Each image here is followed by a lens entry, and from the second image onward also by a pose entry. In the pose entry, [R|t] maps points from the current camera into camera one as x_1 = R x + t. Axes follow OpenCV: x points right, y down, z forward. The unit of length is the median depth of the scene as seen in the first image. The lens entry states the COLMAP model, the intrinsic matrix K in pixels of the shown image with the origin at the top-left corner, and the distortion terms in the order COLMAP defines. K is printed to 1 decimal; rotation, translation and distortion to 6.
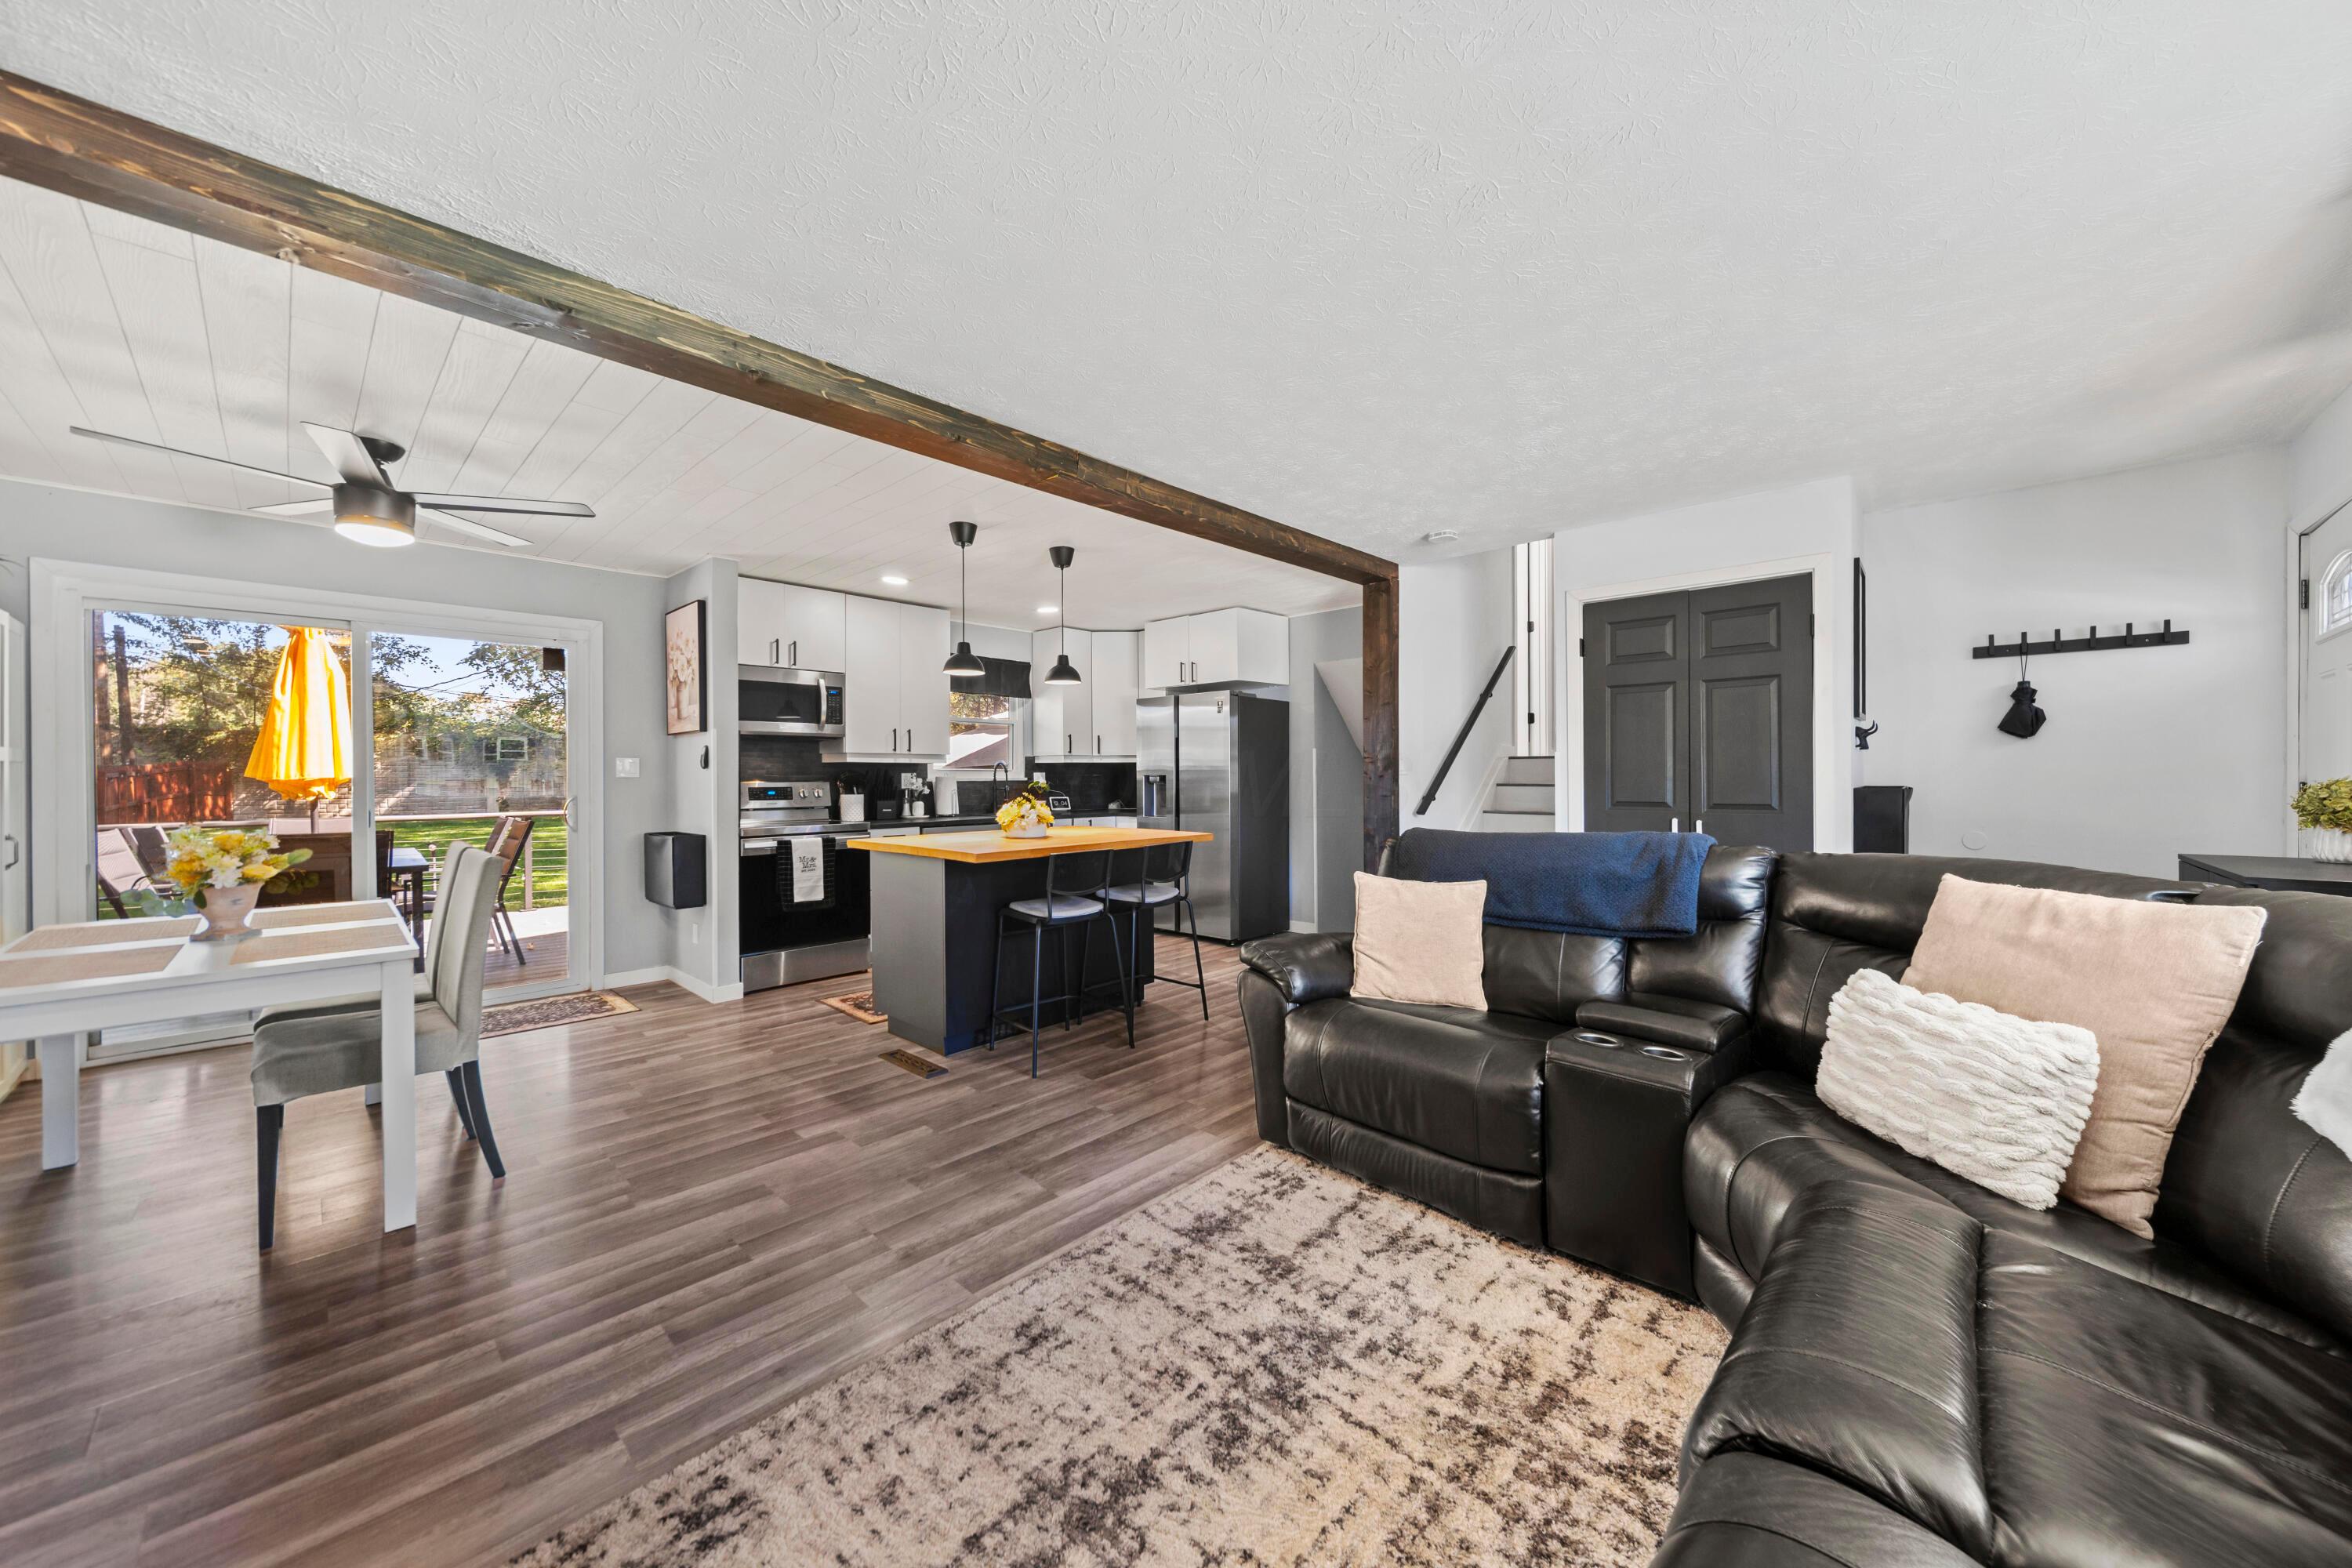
lens RADIAL K [[833.0, 0, 1170.0], [0, 833.0, 775.7], [0, 0, 1]] dist [0.006802, -0.002436]
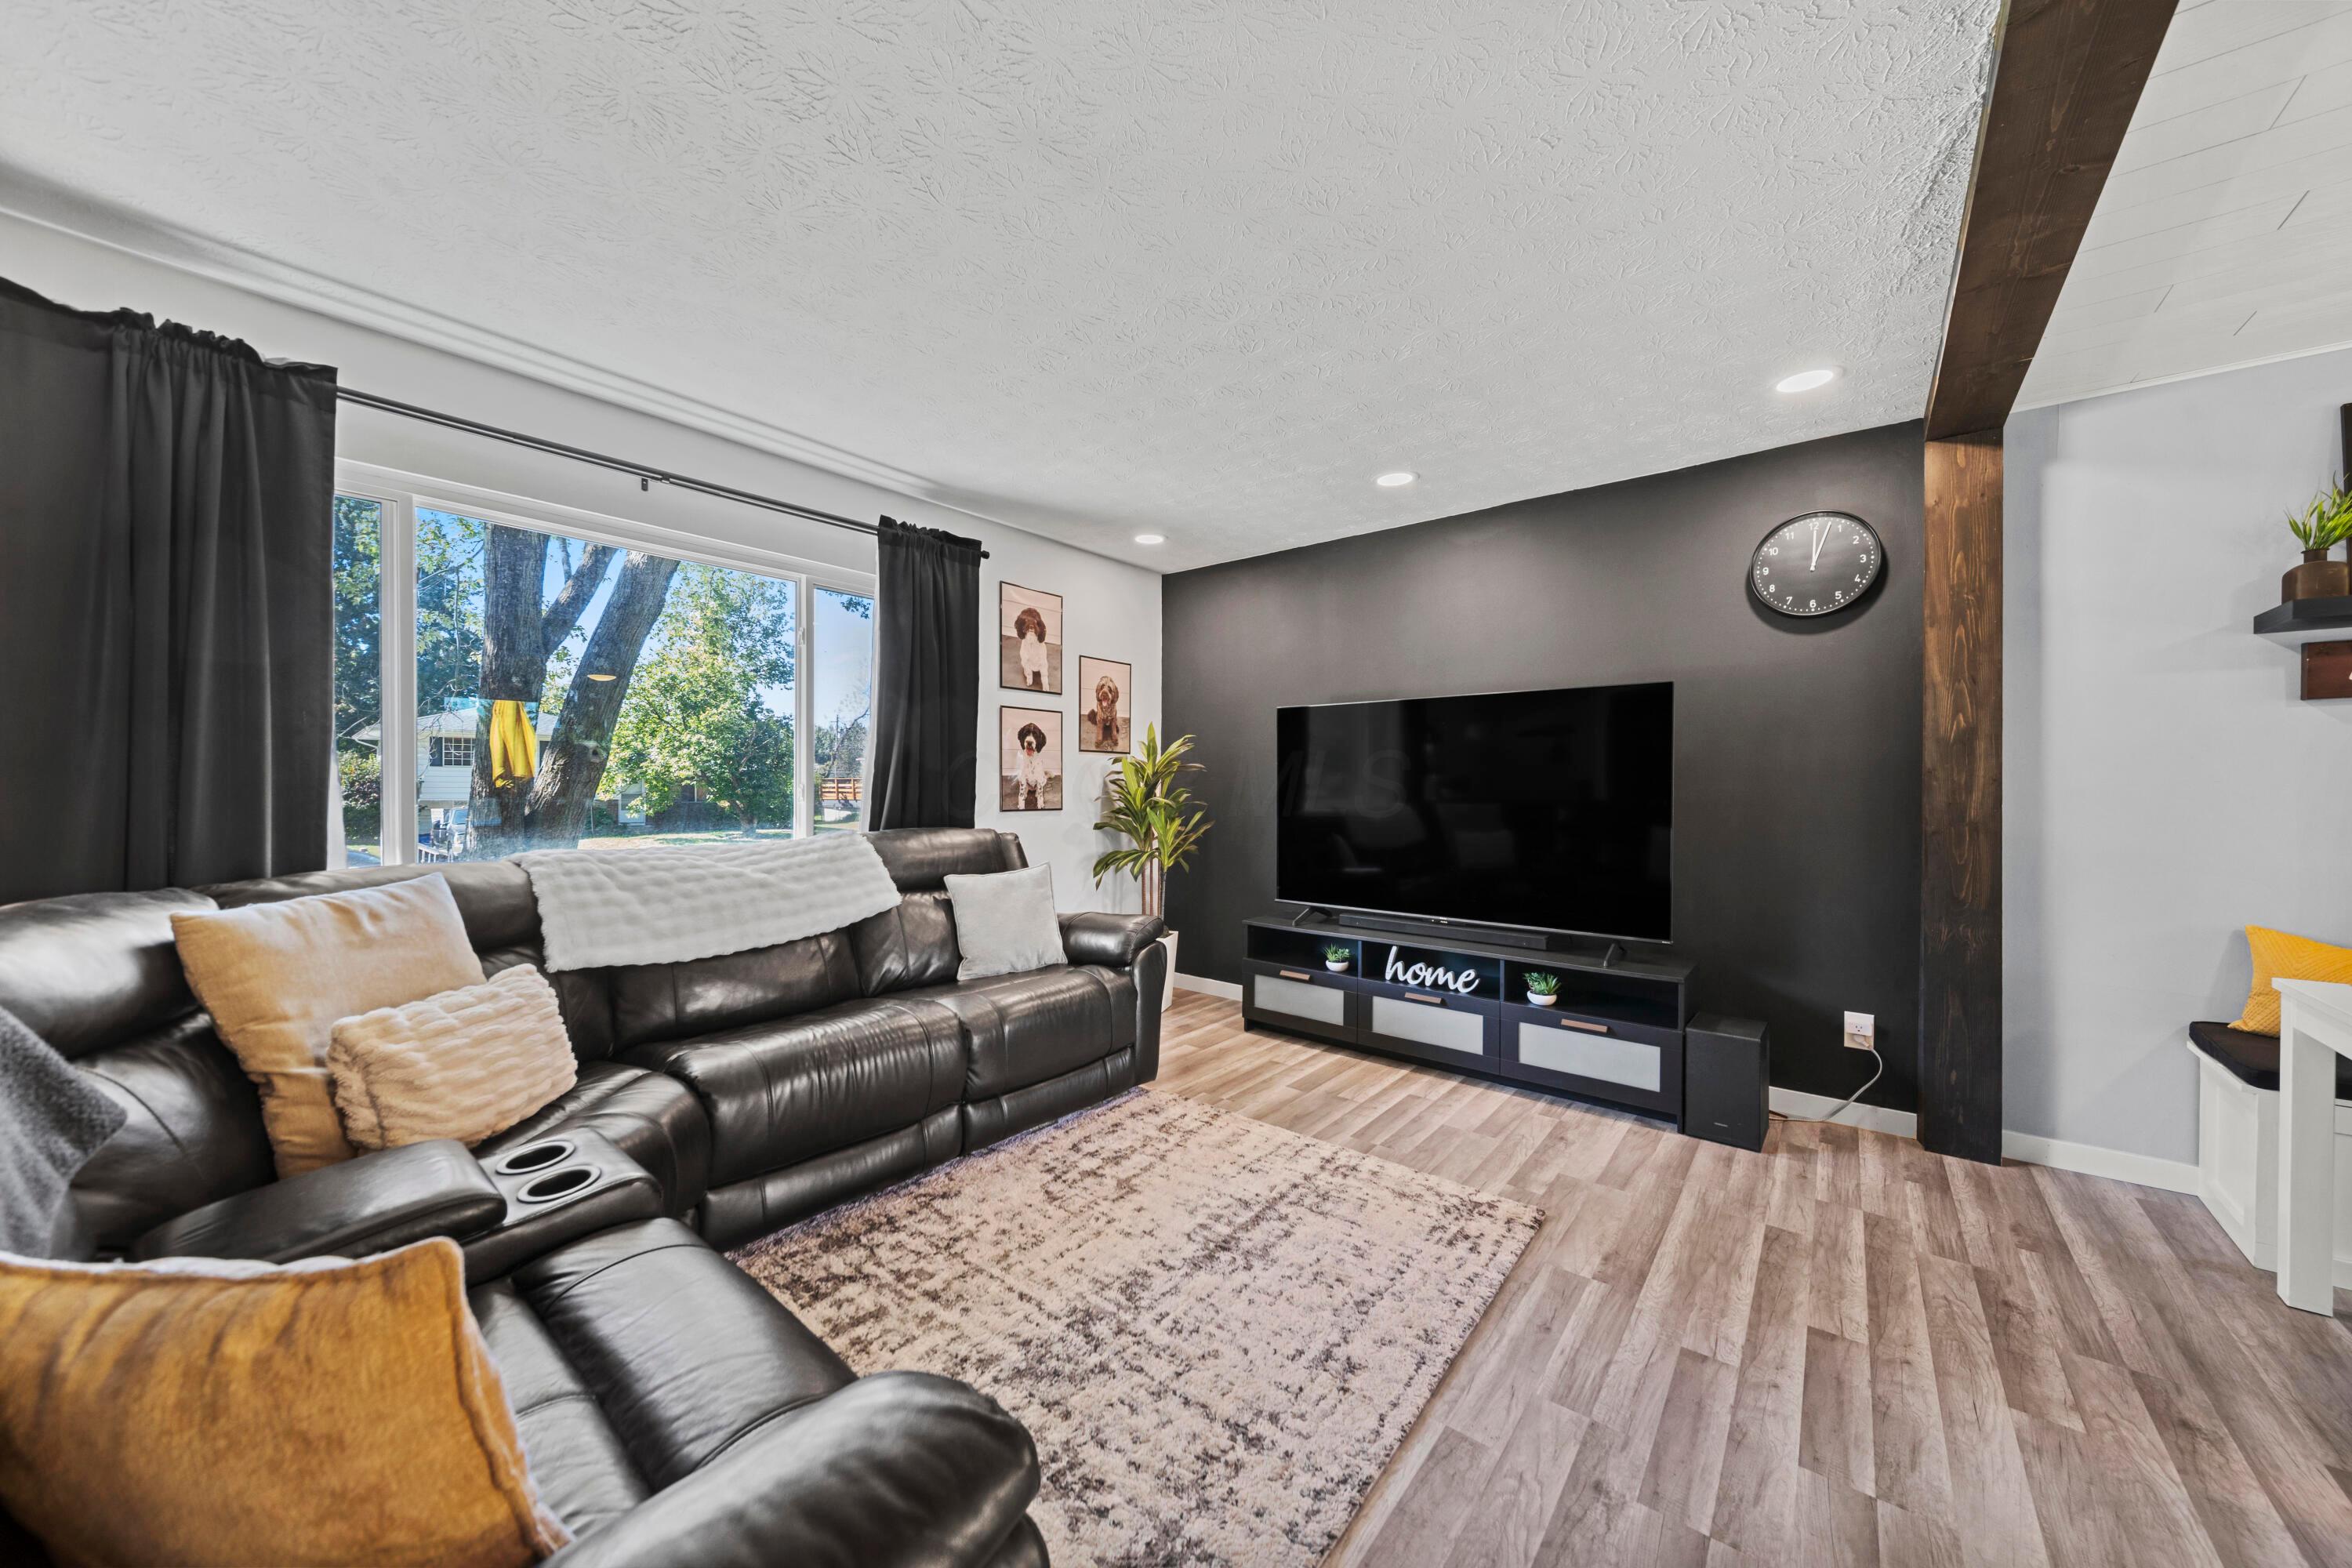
lens RADIAL K [[833.0, 0, 1172.6], [0, 833.0, 786.8], [0, 0, 1]] dist [0.006802, -0.002436]
pose [[-0.996789, 0.001814, -0.080047, 0.044075], [0.001661, 0.999997, 0.001977, 0.001662], [0.080050, 0.001838, -0.996789, 0.883332]]
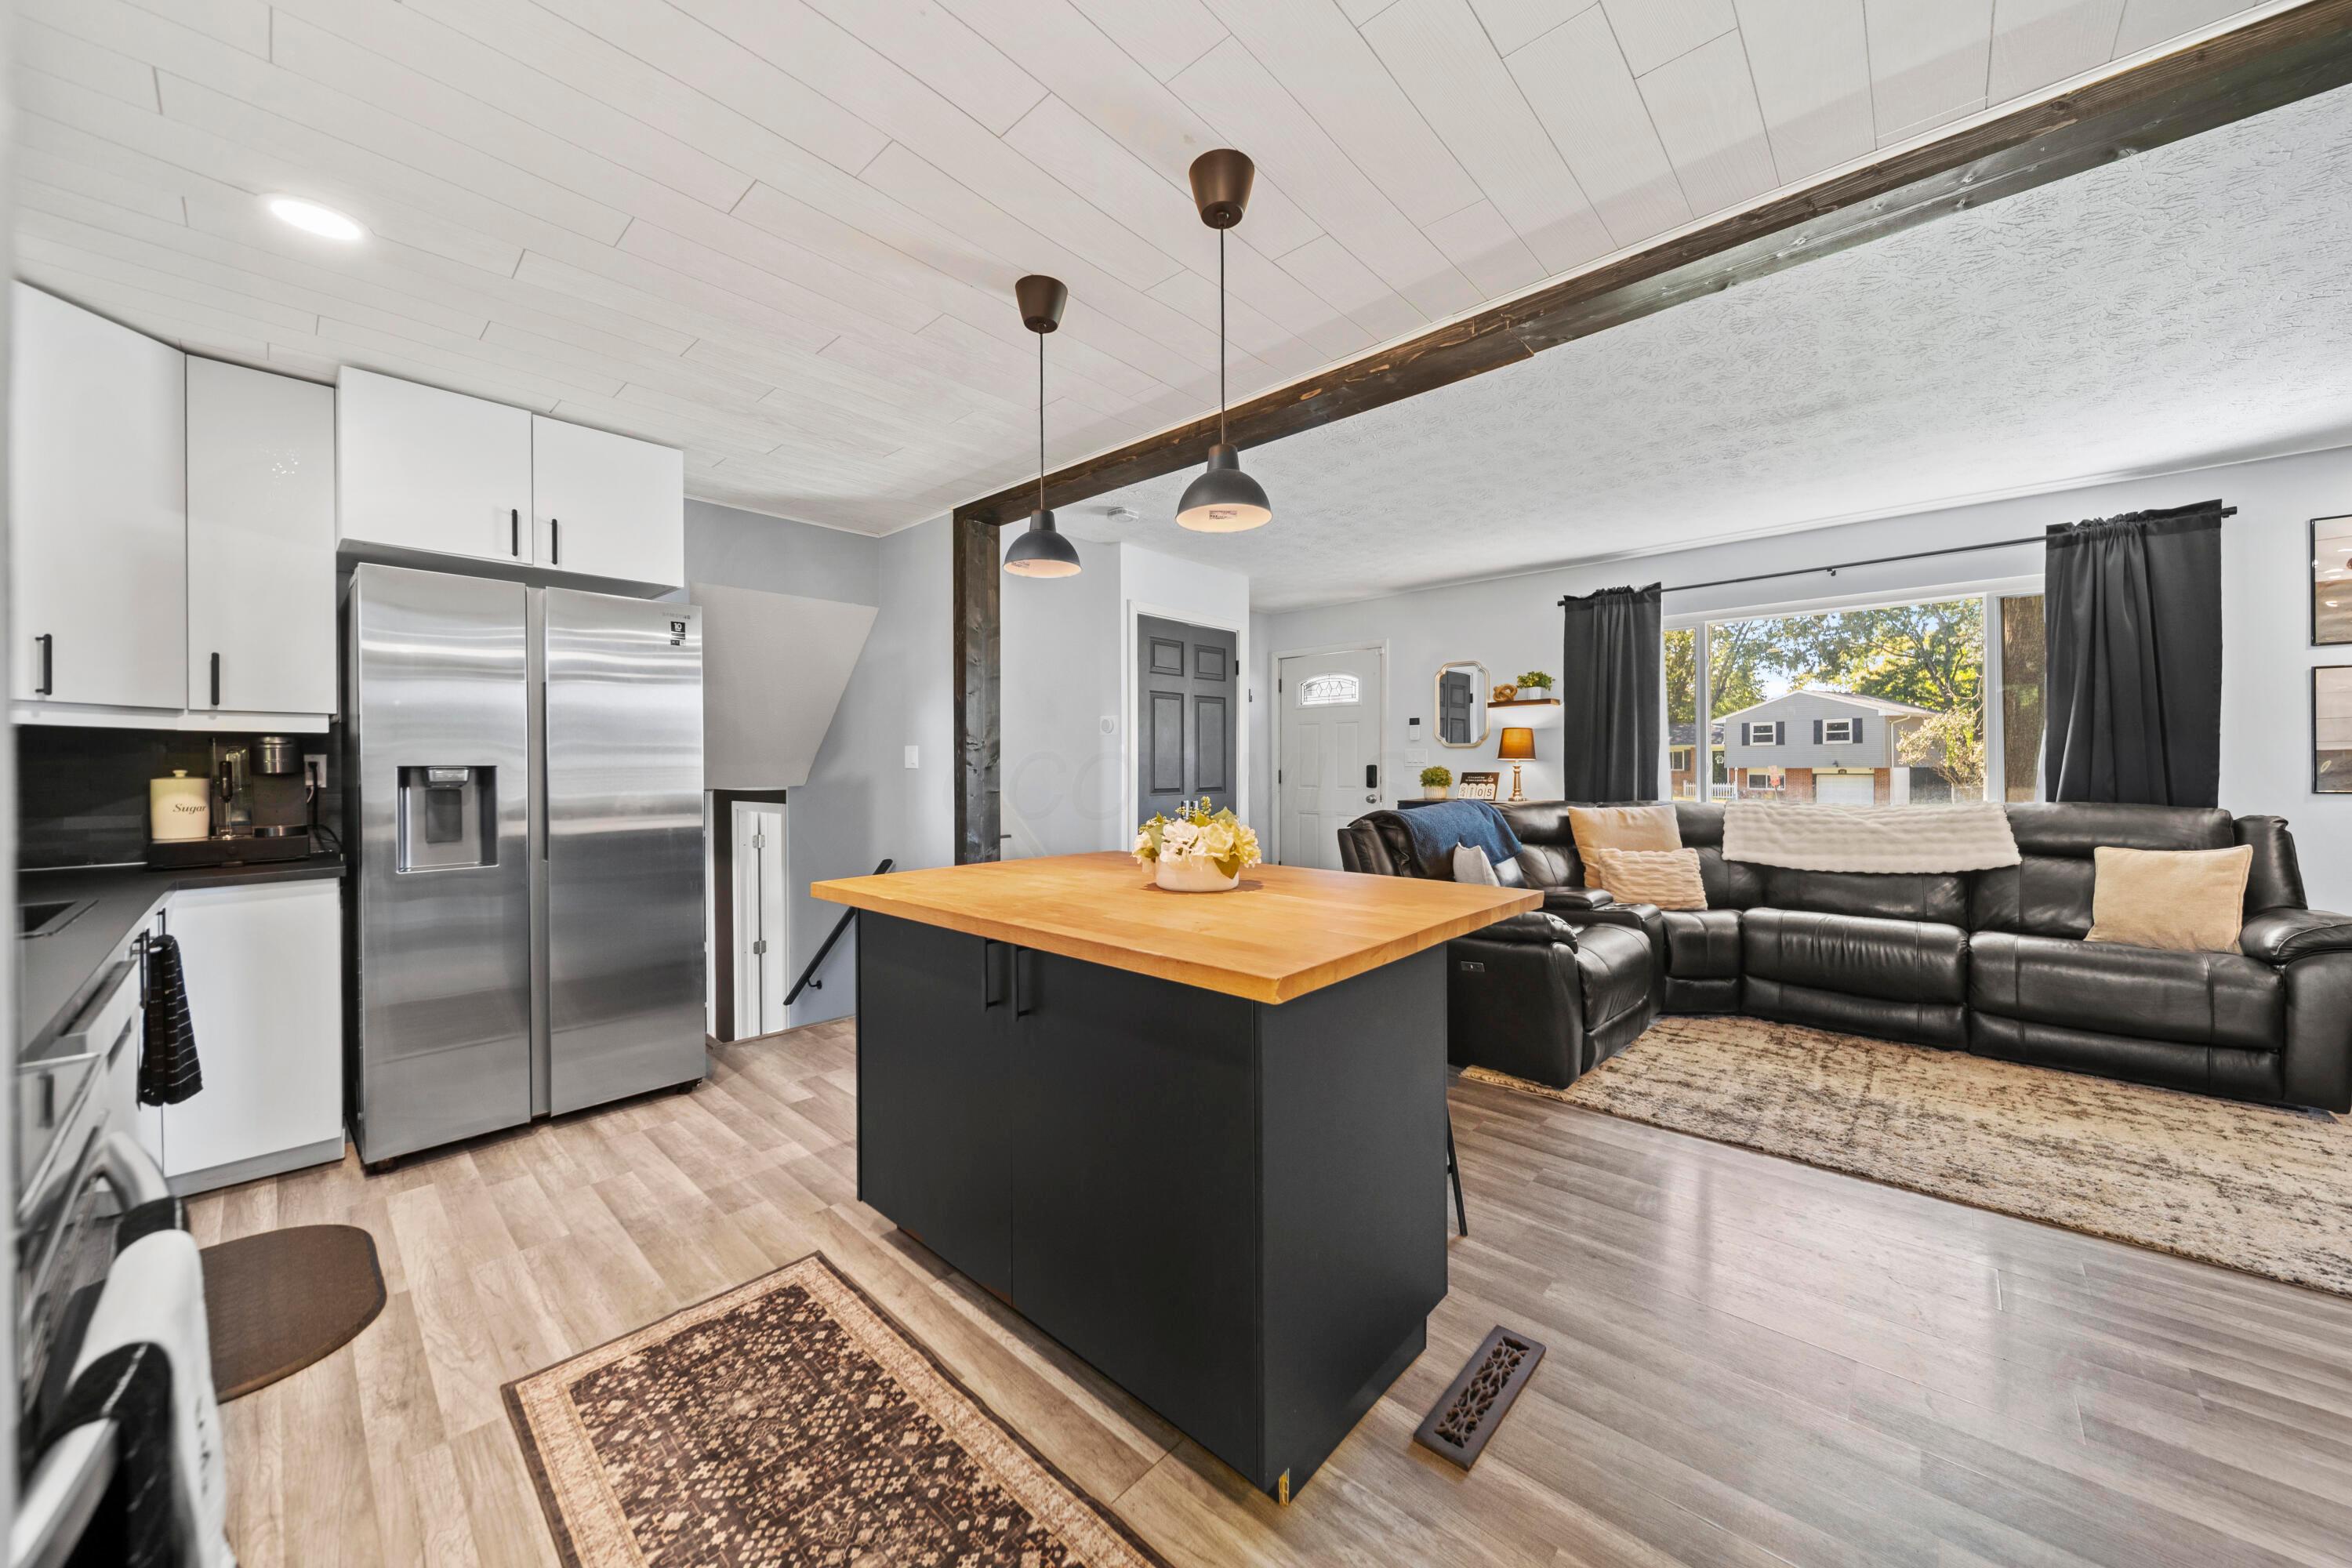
lens RADIAL K [[833.0, 0, 1152.4], [0, 833.0, 771.3], [0, 0, 1]] dist [0.006802, -0.002436]
pose [[-0.006069, -0.002619, 0.999978, -0.681589], [0.004194, 0.999988, 0.002645, 0.003171], [-0.999973, 0.004210, -0.006058, 1.055650]]
